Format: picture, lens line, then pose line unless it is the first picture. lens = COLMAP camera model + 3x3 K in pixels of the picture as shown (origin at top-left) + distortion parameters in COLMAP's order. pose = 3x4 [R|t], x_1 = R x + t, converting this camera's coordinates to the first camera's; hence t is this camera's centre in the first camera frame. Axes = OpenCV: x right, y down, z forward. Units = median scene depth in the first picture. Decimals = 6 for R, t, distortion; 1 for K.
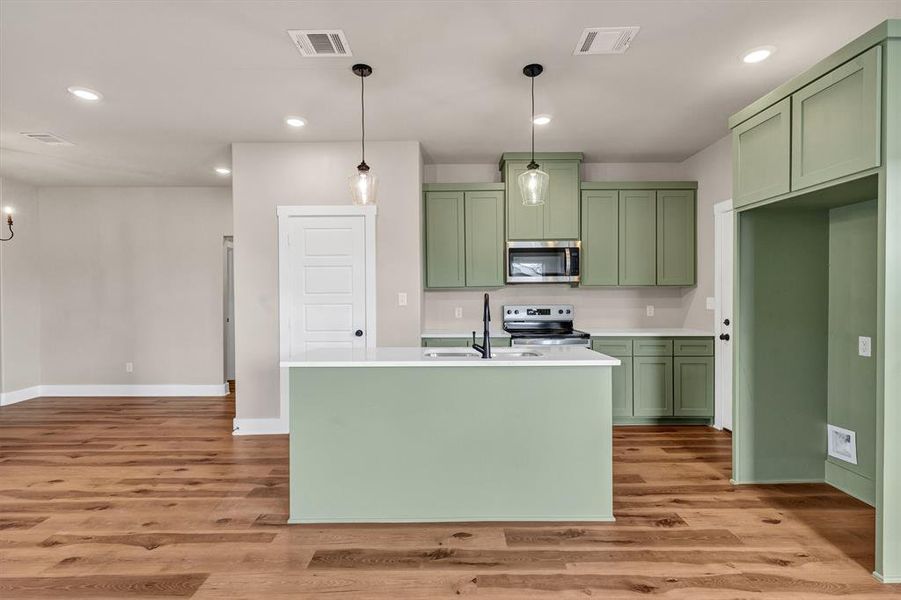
lens RADIAL K [[426.5, 0, 450.5], [0, 426.5, 300.0], [0, 0, 1]] dist [0.001109, 0.000103]
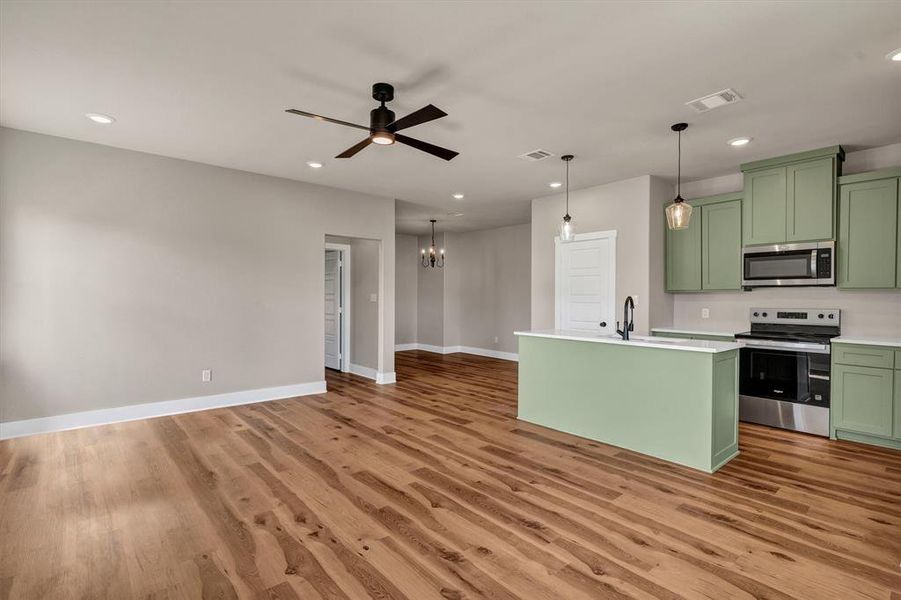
lens RADIAL K [[432.3, 0, 453.5], [0, 432.3, 299.1], [0, 0, 1]] dist [0.000113, 0.000242]
pose [[0.657754, 0.013685, -0.753108, 0.711513], [-0.015242, 0.999872, 0.004857, -0.003204], [0.753078, 0.008284, 0.657879, -0.381402]]
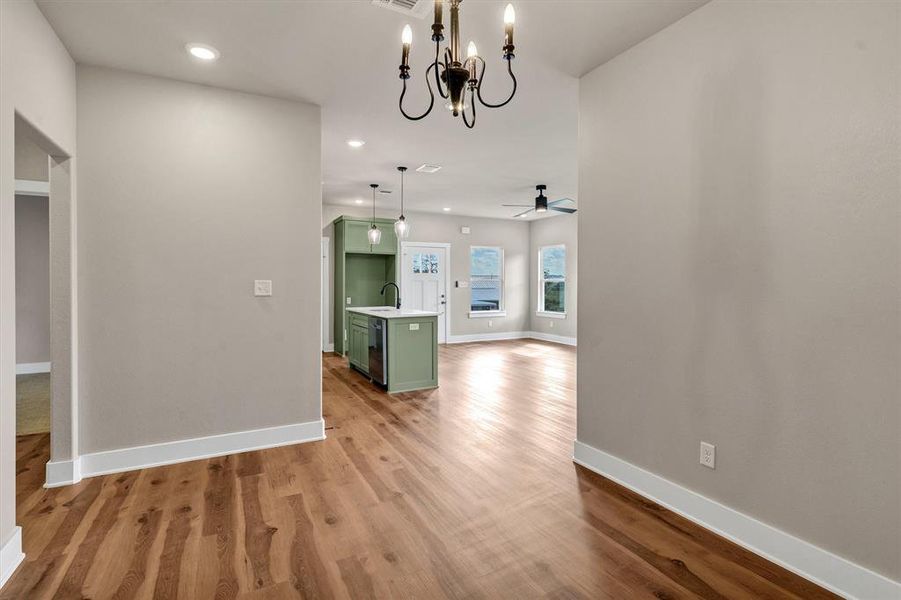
lens RADIAL K [[434.7, 0, 452.7], [0, 434.7, 292.0], [0, 0, 1]] dist [0.002492, -0.001171]
pose [[-0.464661, -0.011597, 0.885413, -1.985420], [0.007253, 0.999831, 0.016902, -0.002475], [-0.885459, 0.014275, -0.464499, 1.637712]]
